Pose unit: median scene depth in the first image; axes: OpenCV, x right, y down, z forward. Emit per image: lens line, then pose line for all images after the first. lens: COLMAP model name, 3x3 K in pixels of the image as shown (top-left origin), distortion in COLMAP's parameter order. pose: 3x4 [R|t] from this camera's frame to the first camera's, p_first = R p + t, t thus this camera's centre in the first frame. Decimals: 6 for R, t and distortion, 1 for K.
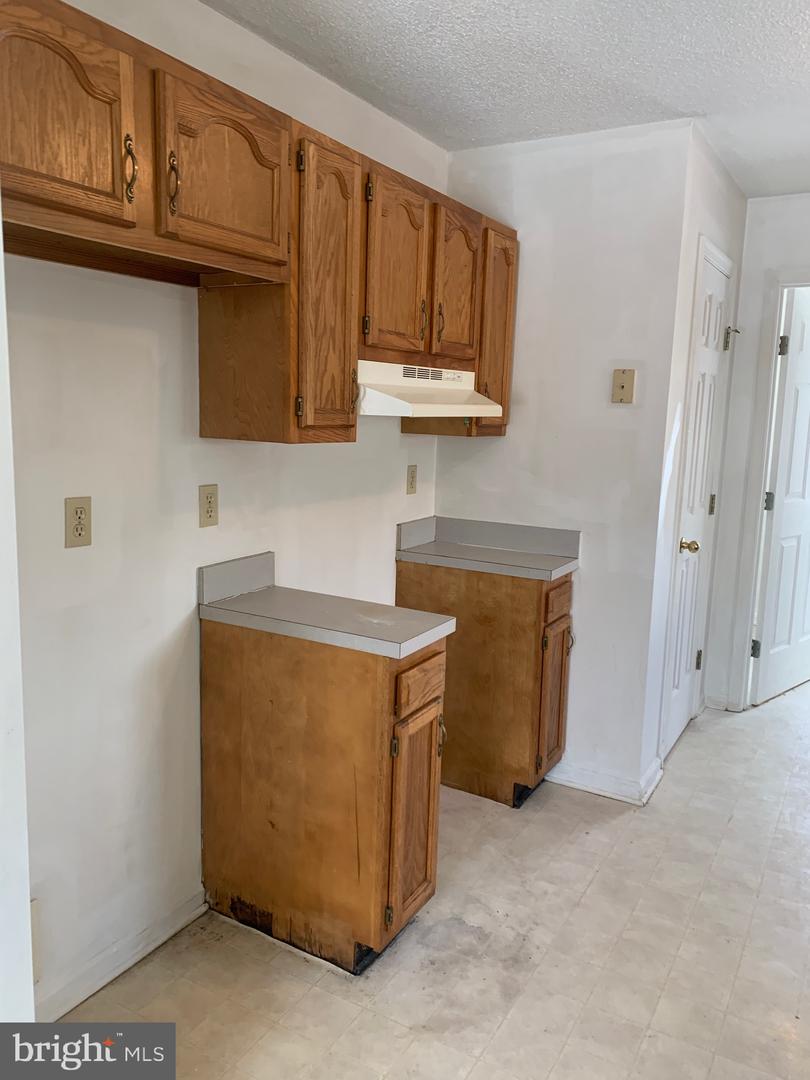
lens RADIAL K [[821.6, 0, 401.3], [0, 821.6, 532.3], [0, 0, 1]] dist [0.004930, -0.014007]
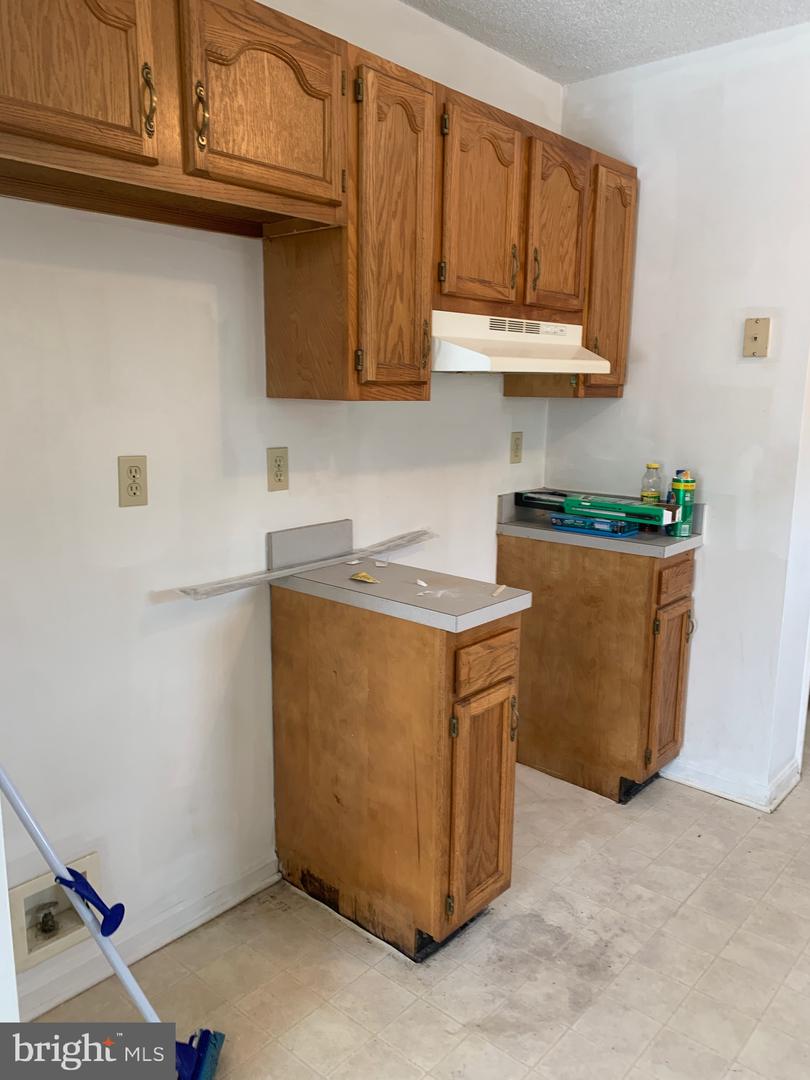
lens RADIAL K [[821.6, 0, 403.0], [0, 821.6, 549.0], [0, 0, 1]] dist [0.004930, -0.014007]
pose [[0.979693, 0.020100, -0.199494, 0.108432], [-0.012471, 0.999145, 0.039425, 0.022458], [0.200116, -0.036136, 0.979106, 0.080804]]
